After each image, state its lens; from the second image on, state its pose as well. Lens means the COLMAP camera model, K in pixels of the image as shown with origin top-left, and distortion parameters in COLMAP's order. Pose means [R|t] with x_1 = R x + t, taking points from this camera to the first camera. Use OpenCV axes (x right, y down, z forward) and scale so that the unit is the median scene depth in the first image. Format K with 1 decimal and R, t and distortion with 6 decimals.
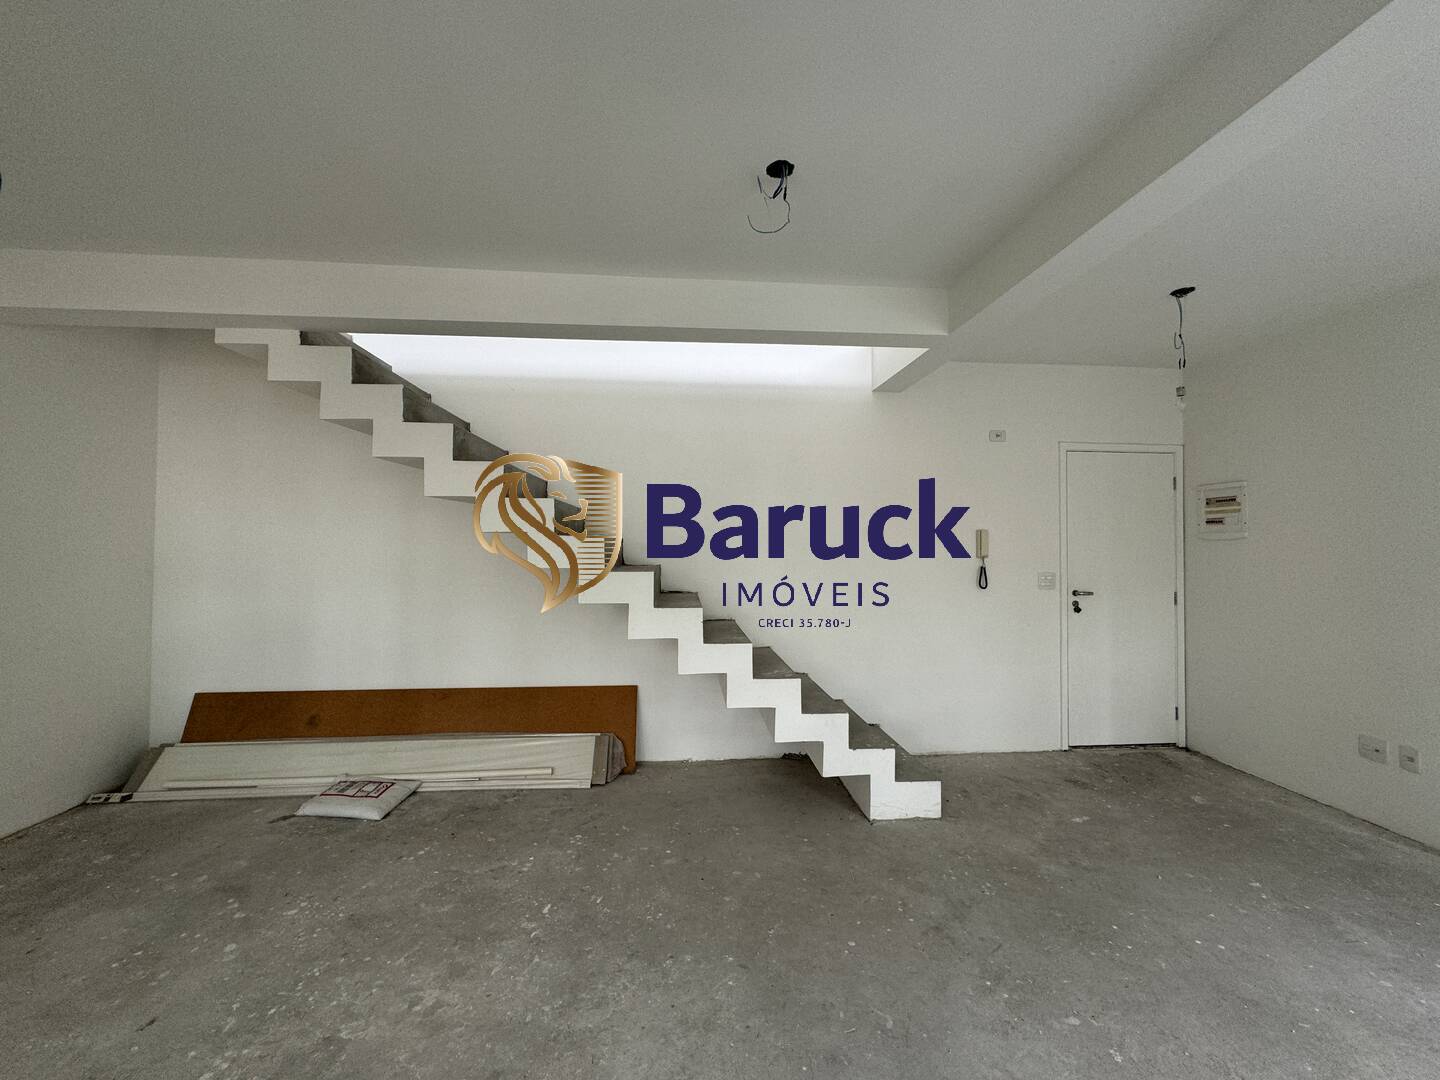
lens RADIAL K [[578.5, 0, 726.9], [0, 578.5, 540.0], [0, 0, 1]] dist [-0.000541, -0.000300]
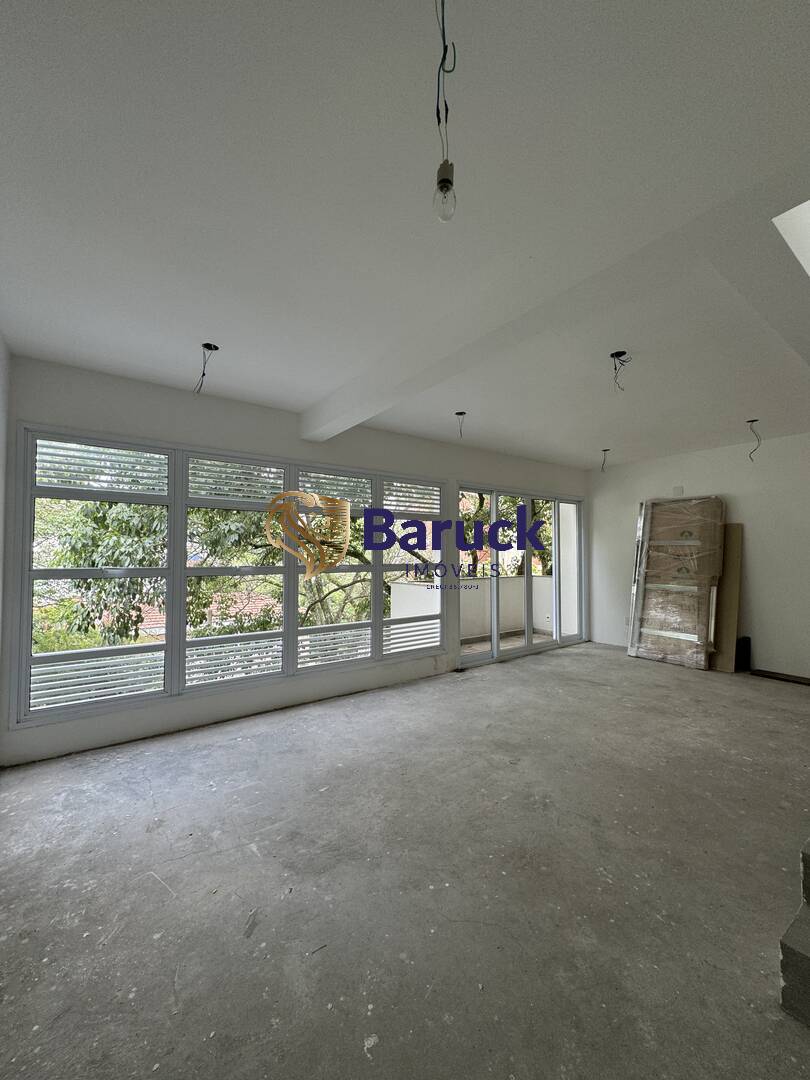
lens RADIAL K [[433.9, 0, 411.1], [0, 433.9, 542.6], [0, 0, 1]] dist [-0.000541, -0.000300]
pose [[-0.852536, -0.017723, -0.522369, 1.519022], [0.002663, 0.999265, -0.038249, 0.040772], [0.522662, -0.034000, -0.851861, 1.951506]]
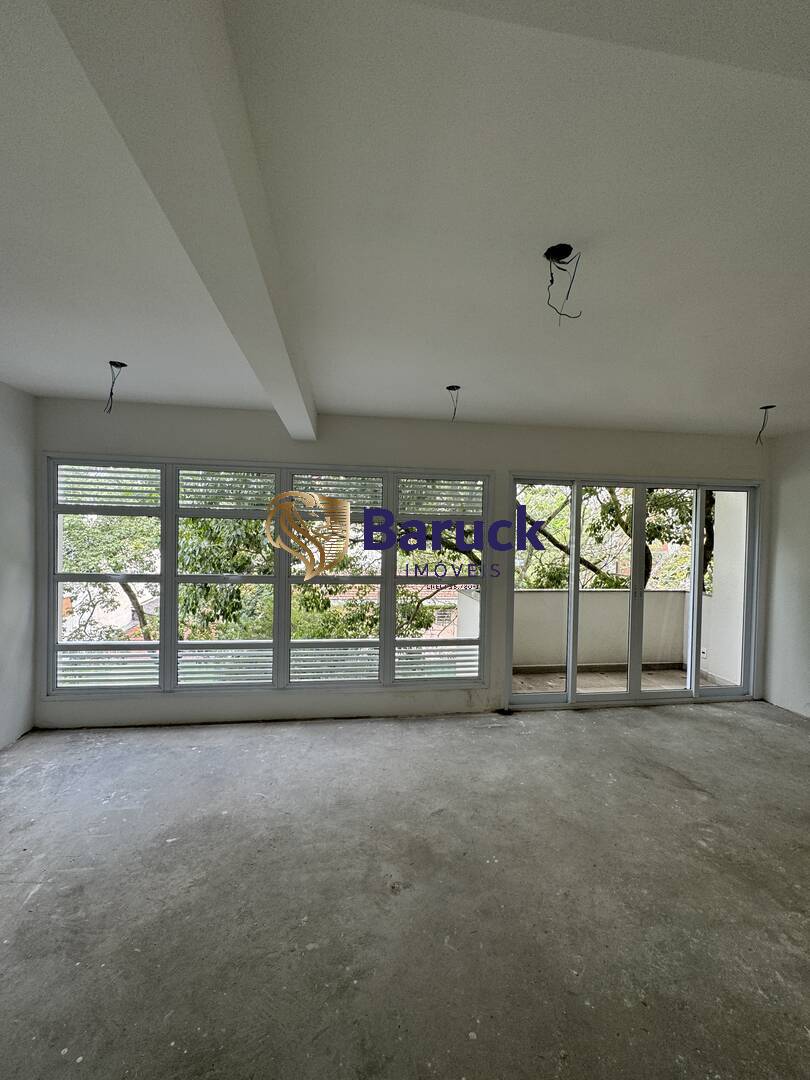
lens RADIAL K [[433.9, 0, 409.7], [0, 433.9, 538.8], [0, 0, 1]] dist [-0.000541, -0.000300]
pose [[-0.998254, -0.024128, -0.053906, 0.417453], [-0.024277, 0.999703, 0.002111, -0.117832], [0.053839, 0.003416, -0.998544, 1.886345]]
